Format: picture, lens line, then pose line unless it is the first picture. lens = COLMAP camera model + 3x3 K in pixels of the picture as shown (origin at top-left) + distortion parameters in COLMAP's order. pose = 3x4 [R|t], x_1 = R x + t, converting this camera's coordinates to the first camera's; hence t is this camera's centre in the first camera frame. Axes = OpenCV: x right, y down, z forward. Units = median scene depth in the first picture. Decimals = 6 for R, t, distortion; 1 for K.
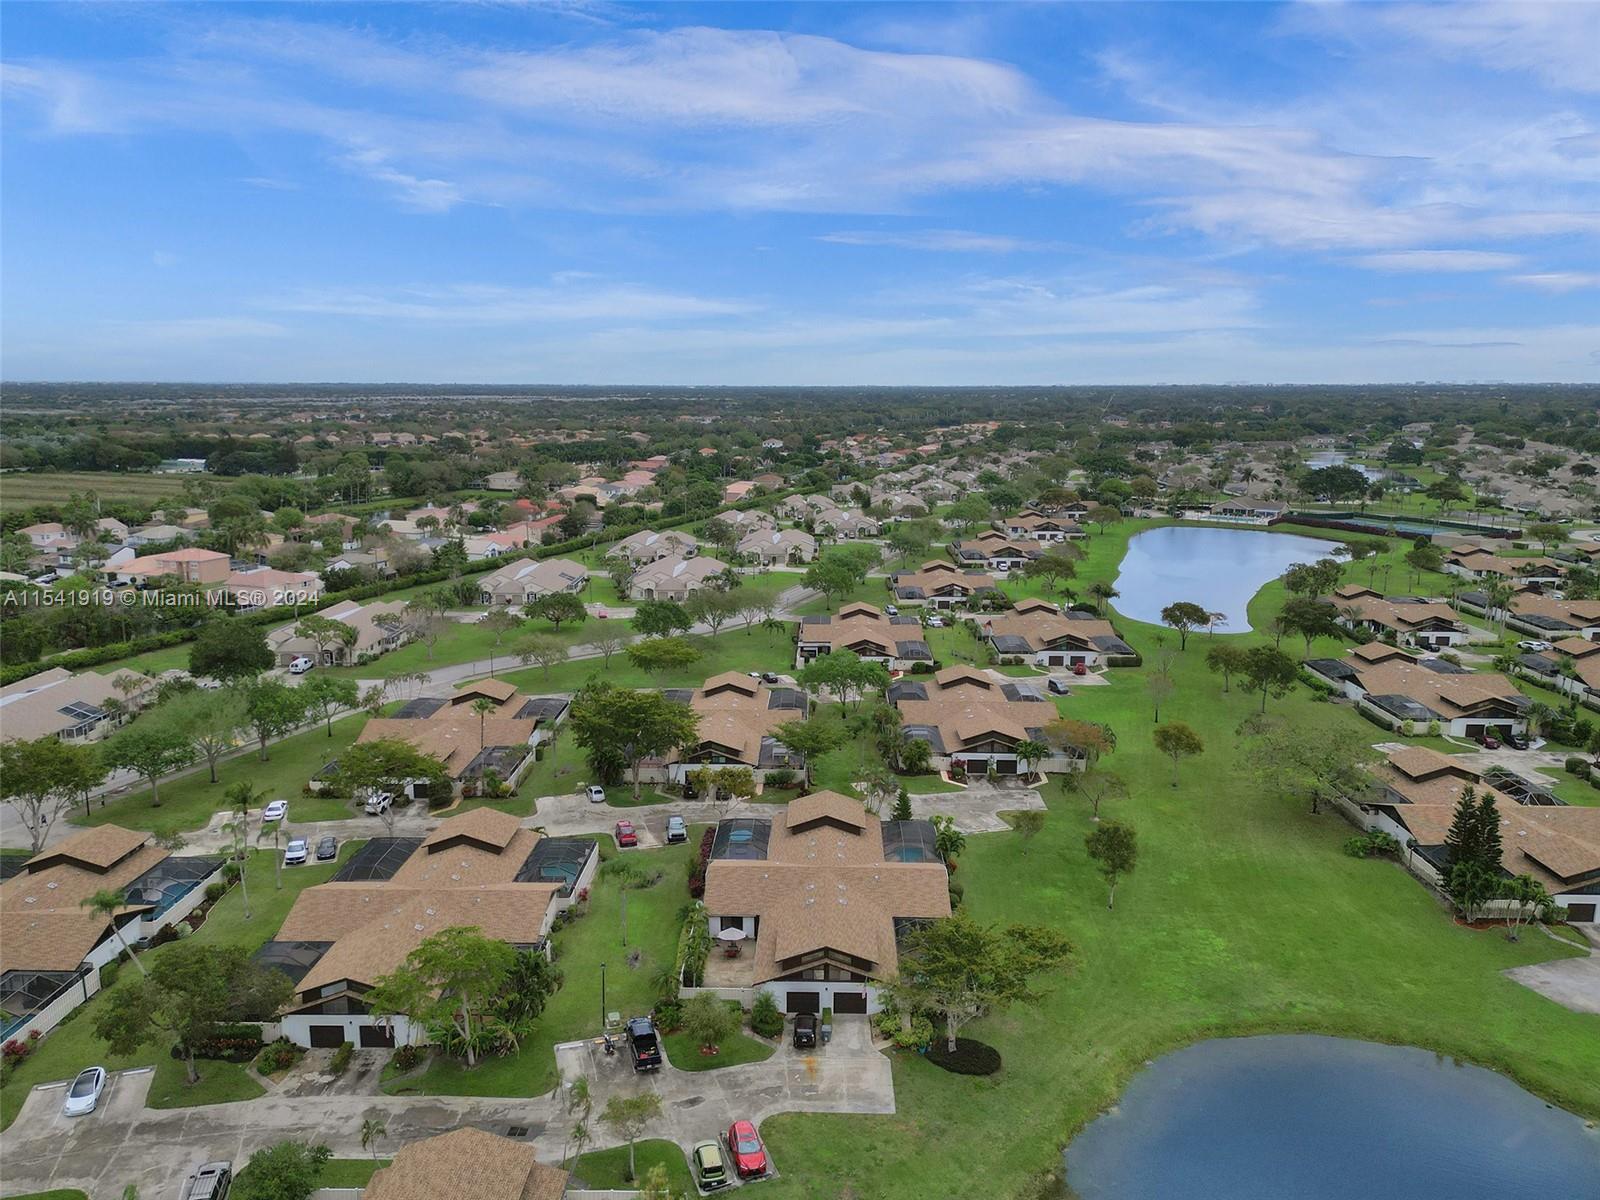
lens RADIAL K [[1137.4, 0, 806.2], [0, 1137.4, 603.5], [0, 0, 1]] dist [0.069085, -0.030863]
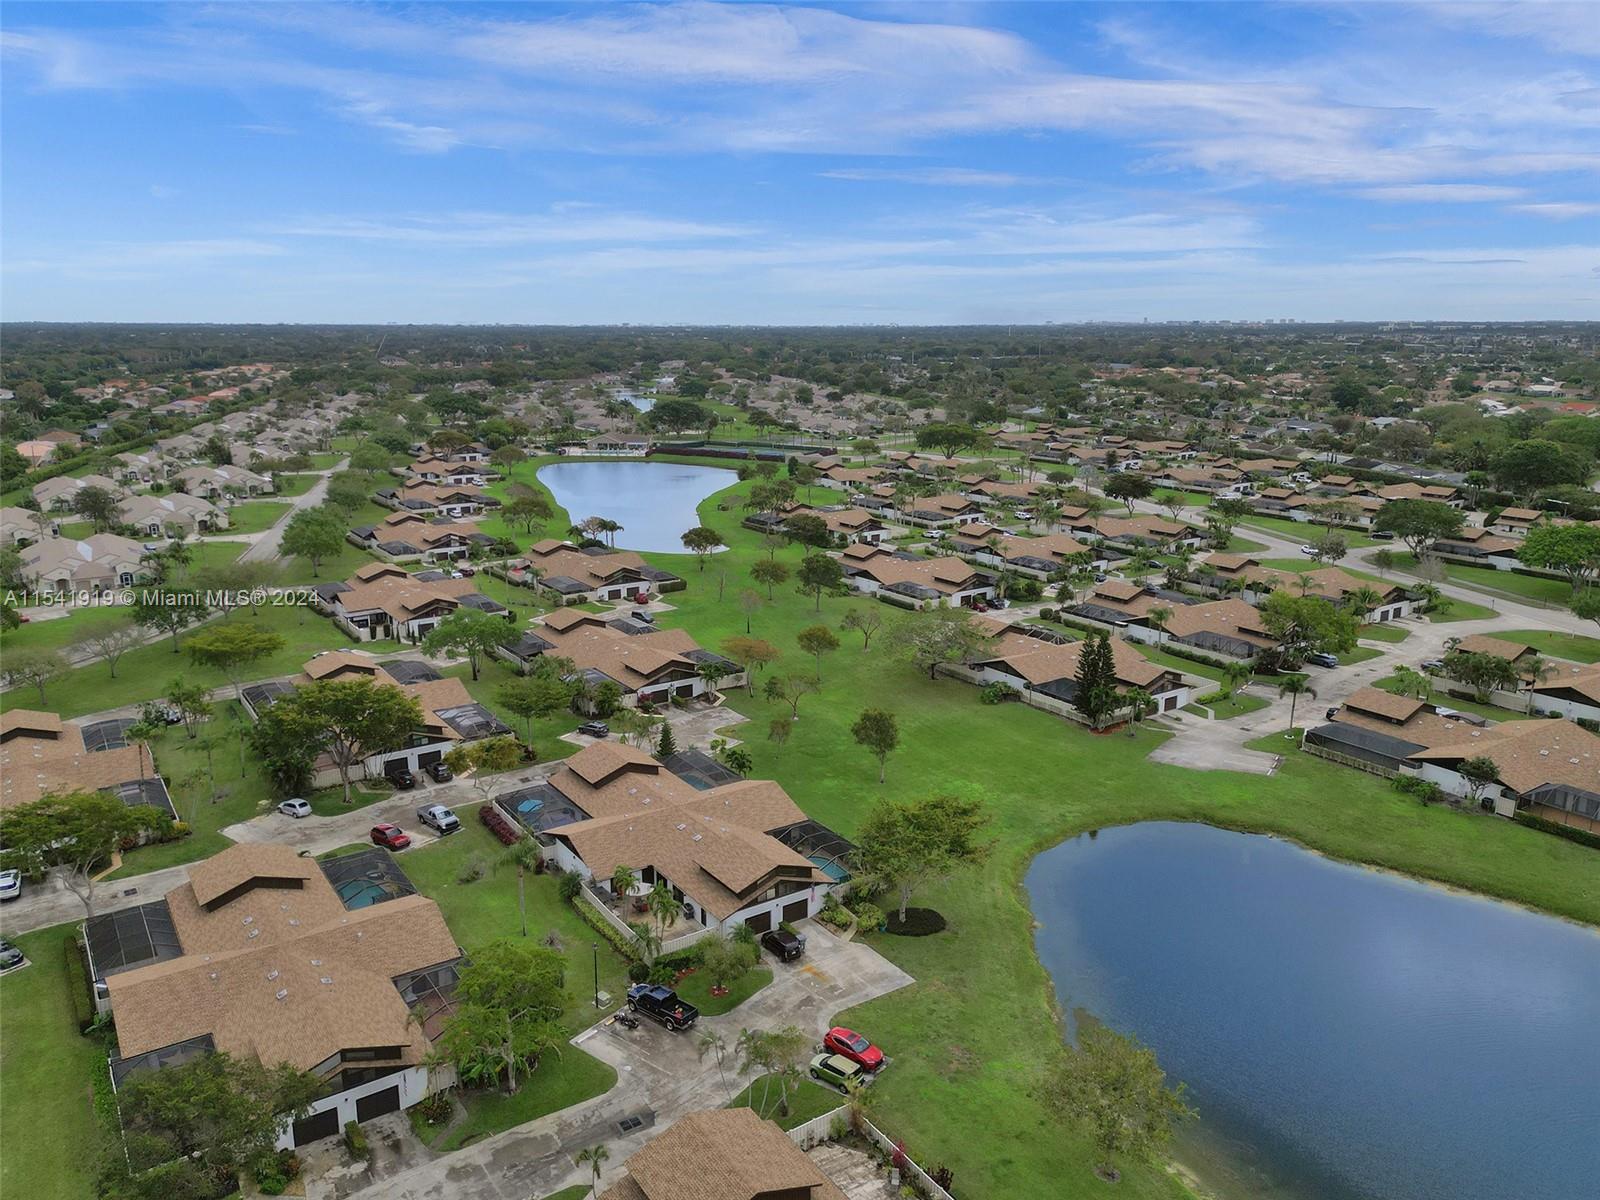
lens RADIAL K [[1137.4, 0, 811.0], [0, 1137.4, 599.6], [0, 0, 1]] dist [0.069085, -0.030863]
pose [[0.822686, -0.136457, 0.551876, -0.314603], [0.110567, 0.990634, 0.080122, -0.012150], [-0.557640, -0.004896, 0.830068, 0.077560]]
